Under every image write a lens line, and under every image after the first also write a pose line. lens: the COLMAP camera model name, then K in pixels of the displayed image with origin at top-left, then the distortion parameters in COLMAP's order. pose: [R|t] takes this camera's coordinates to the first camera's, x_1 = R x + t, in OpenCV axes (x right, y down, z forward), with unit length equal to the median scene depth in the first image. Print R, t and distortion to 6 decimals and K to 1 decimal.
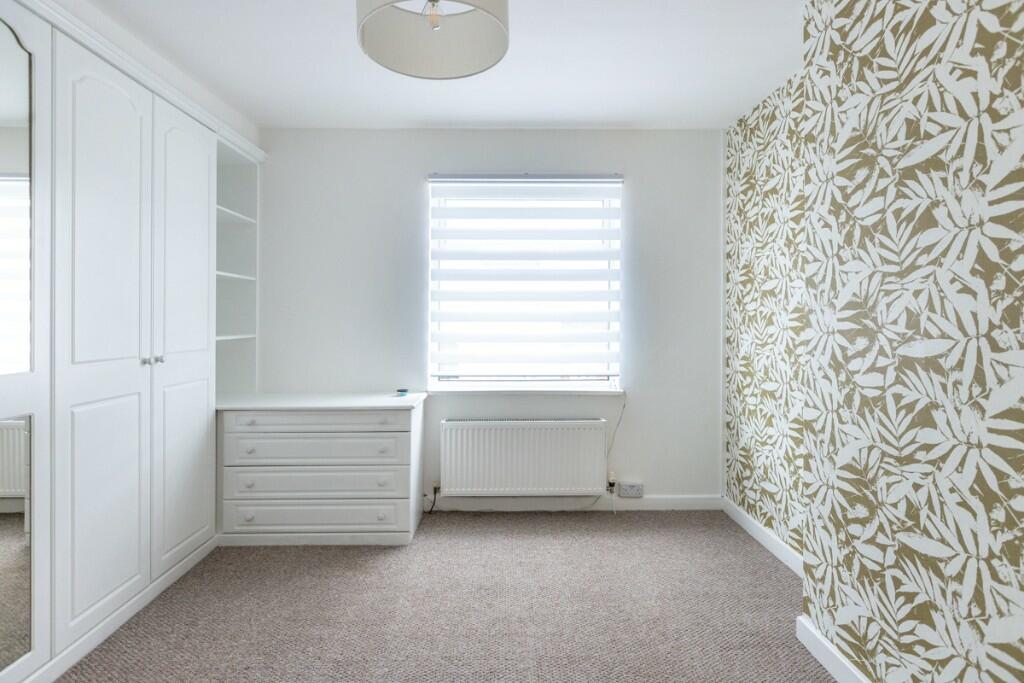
lens RADIAL K [[516.4, 0, 511.5], [0, 516.4, 319.7], [0, 0, 1]] dist [-0.002592, -0.000945]
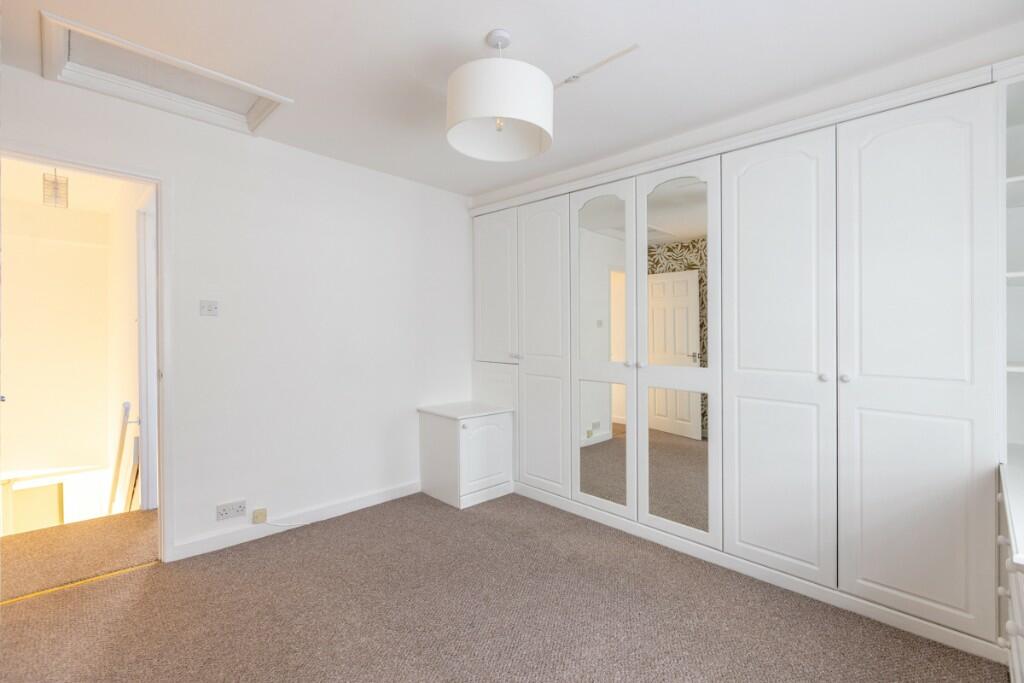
lens RADIAL K [[449.8, 0, 512.0], [0, 449.8, 341.5], [0, 0, 1]] dist [-0.000497, -0.000112]
pose [[-0.734623, -0.001043, -0.678475, 0.333017], [-0.013383, 0.999827, 0.012954, 0.000282], [0.678344, 0.018596, -0.734509, 0.987581]]
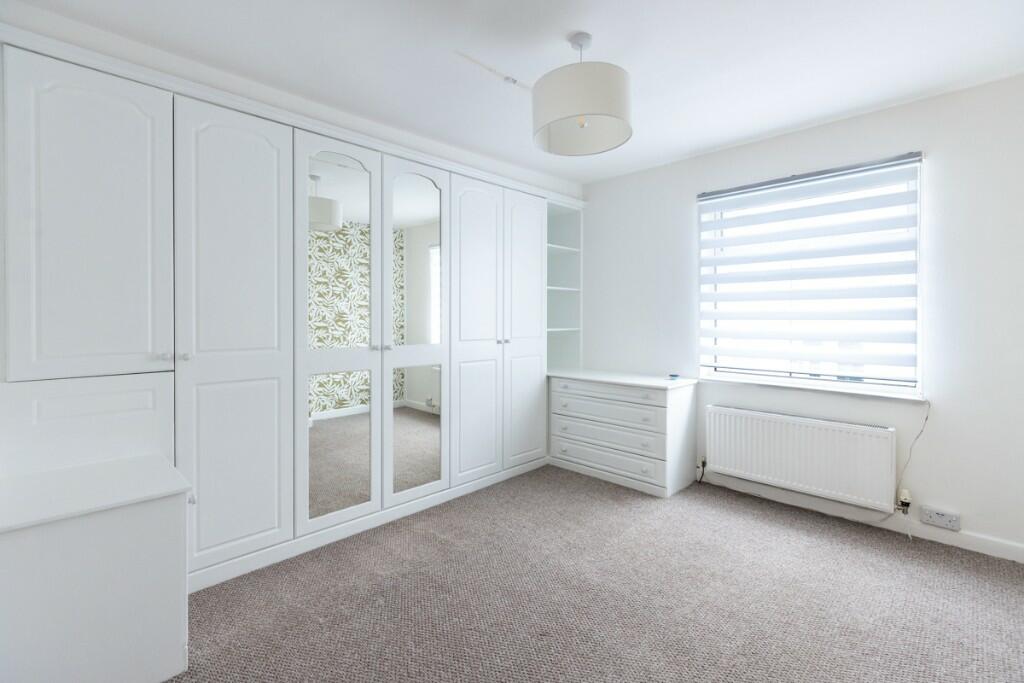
lens RADIAL K [[471.0, 0, 513.8], [0, 471.0, 312.6], [0, 0, 1]] dist [0.000745, -0.000150]
pose [[0.691957, -0.005841, -0.721915, 0.378557], [0.001255, 0.999975, -0.006887, -0.006014], [0.721938, 0.003859, 0.691947, -0.055890]]
